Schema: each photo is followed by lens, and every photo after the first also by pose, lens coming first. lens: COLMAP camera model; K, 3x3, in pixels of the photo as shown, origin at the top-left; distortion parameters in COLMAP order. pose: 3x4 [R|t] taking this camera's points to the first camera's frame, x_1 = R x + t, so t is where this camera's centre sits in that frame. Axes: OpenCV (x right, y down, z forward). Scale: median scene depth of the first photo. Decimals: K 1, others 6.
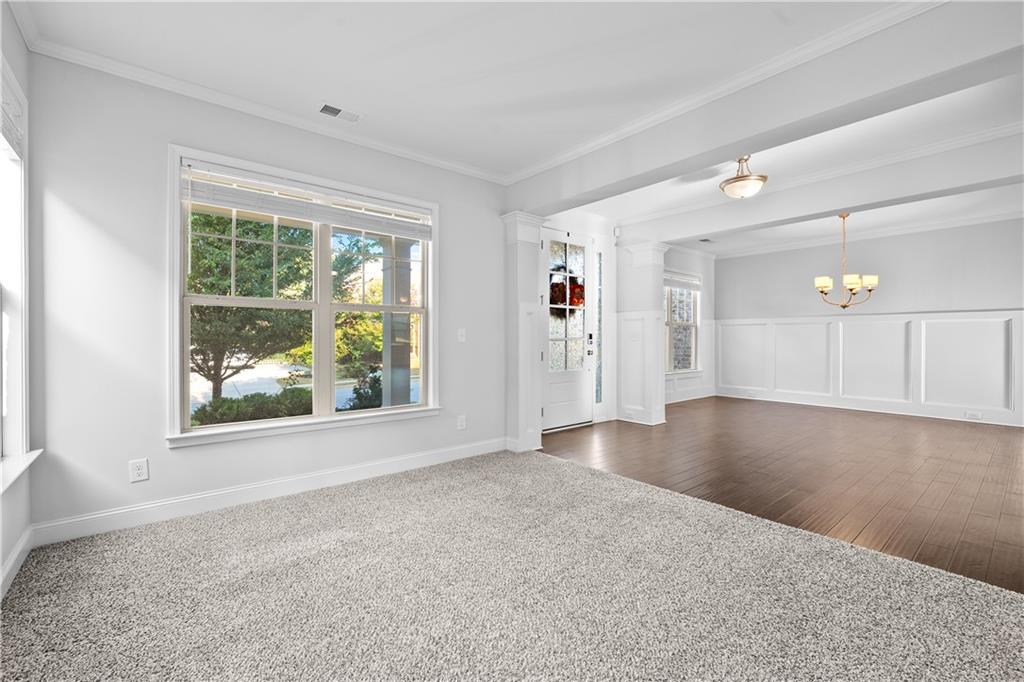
lens RADIAL K [[437.3, 0, 515.3], [0, 437.3, 340.7], [0, 0, 1]] dist [-0.002633, -0.000054]
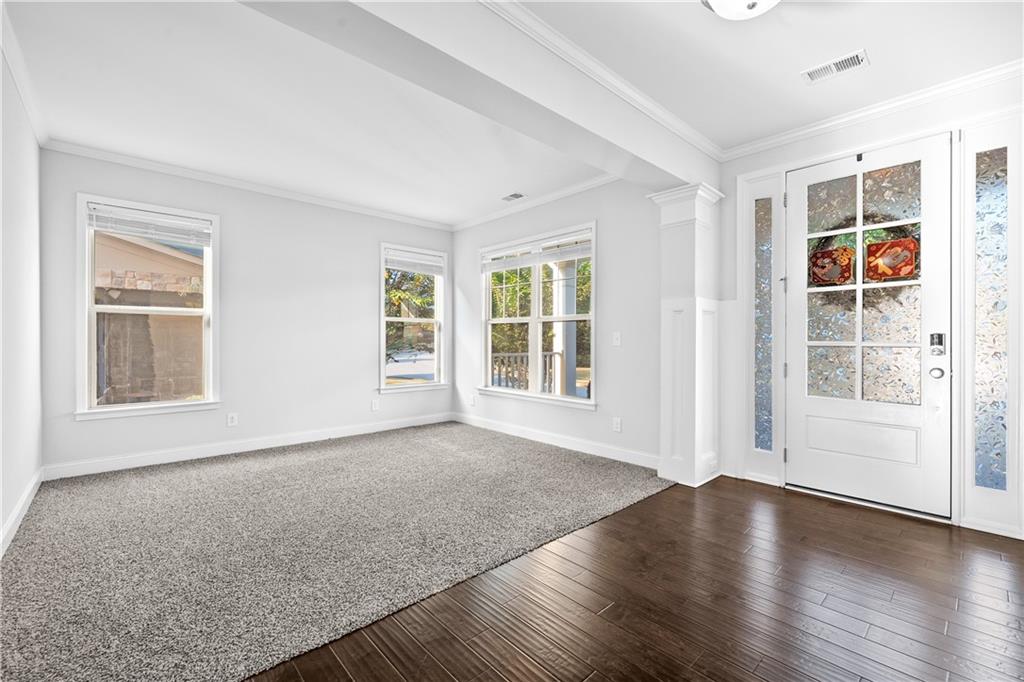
lens RADIAL K [[437.3, 0, 515.3], [0, 437.3, 340.7], [0, 0, 1]] dist [-0.002633, -0.000054]
pose [[0.057874, 0.002624, -0.998320, 0.668897], [-0.009892, 0.999949, 0.002055, -0.005128], [0.998275, 0.009756, 0.057897, 0.540479]]
